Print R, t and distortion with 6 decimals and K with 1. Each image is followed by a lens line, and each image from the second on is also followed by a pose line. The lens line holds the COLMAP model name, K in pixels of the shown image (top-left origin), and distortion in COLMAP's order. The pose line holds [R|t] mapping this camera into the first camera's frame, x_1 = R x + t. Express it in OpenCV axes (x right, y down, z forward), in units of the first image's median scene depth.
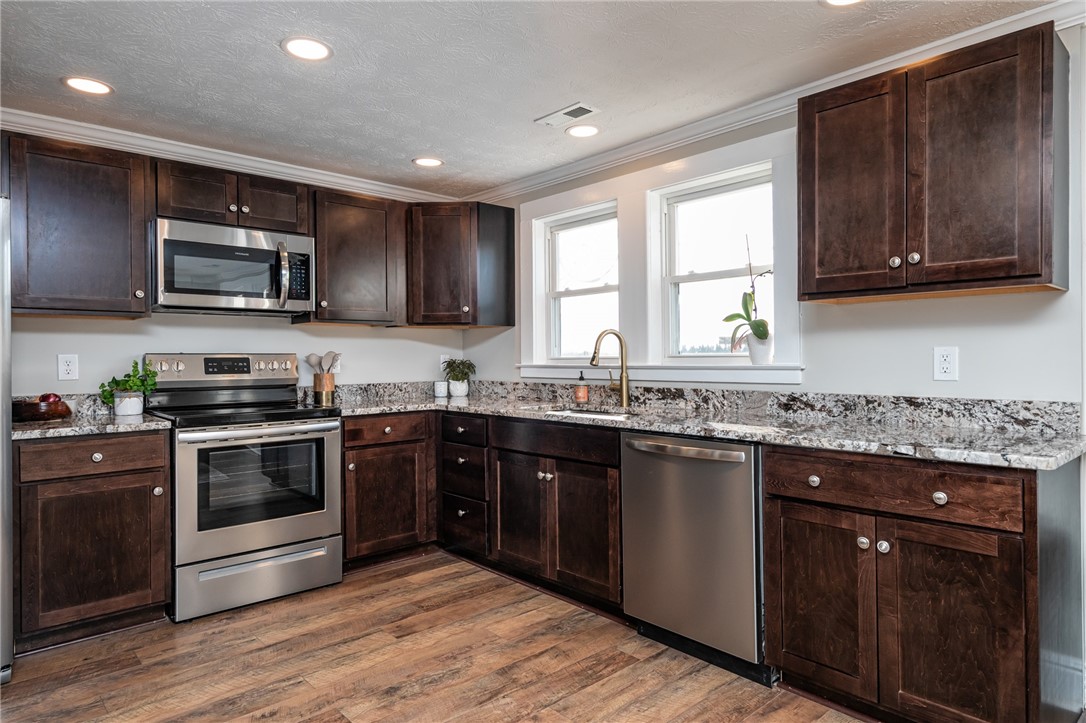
lens RADIAL K [[640.4, 0, 543.0], [0, 640.4, 361.5], [0, 0, 1]] dist [0.000389, -0.000531]
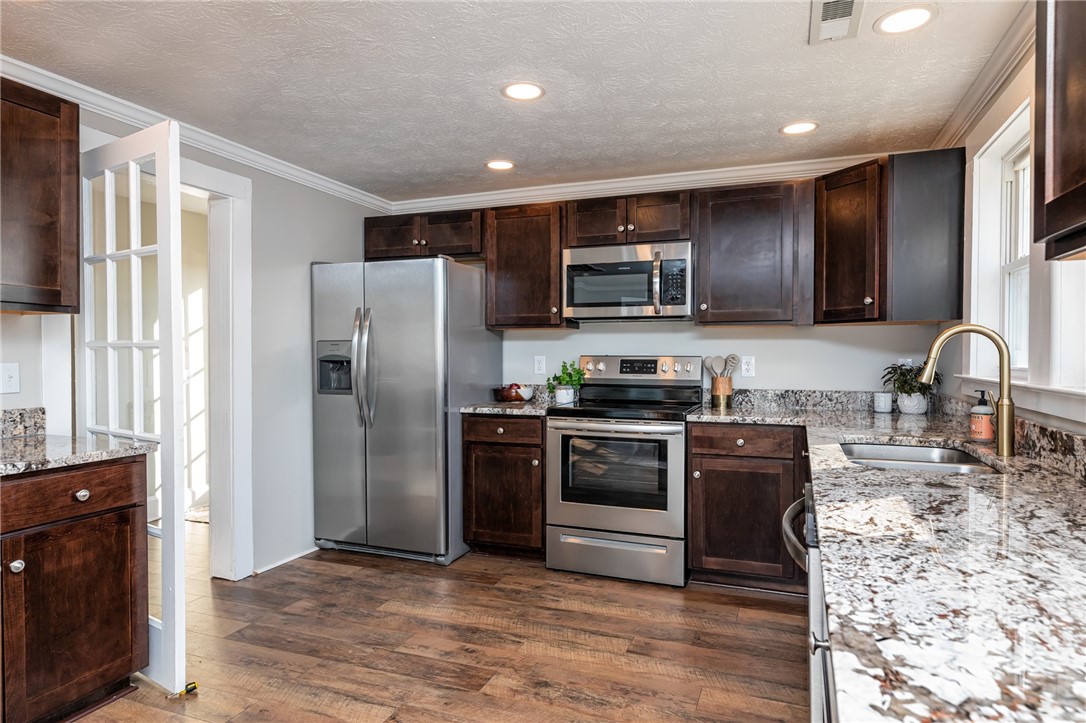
lens RADIAL K [[634.4, 0, 544.1], [0, 634.4, 367.6], [0, 0, 1]] dist [0.002768, 0.000536]
pose [[0.445601, 0.028417, -0.894781, 0.465333], [-0.010280, 0.999593, 0.026626, -0.021099], [0.895173, -0.002667, 0.445711, 0.371663]]
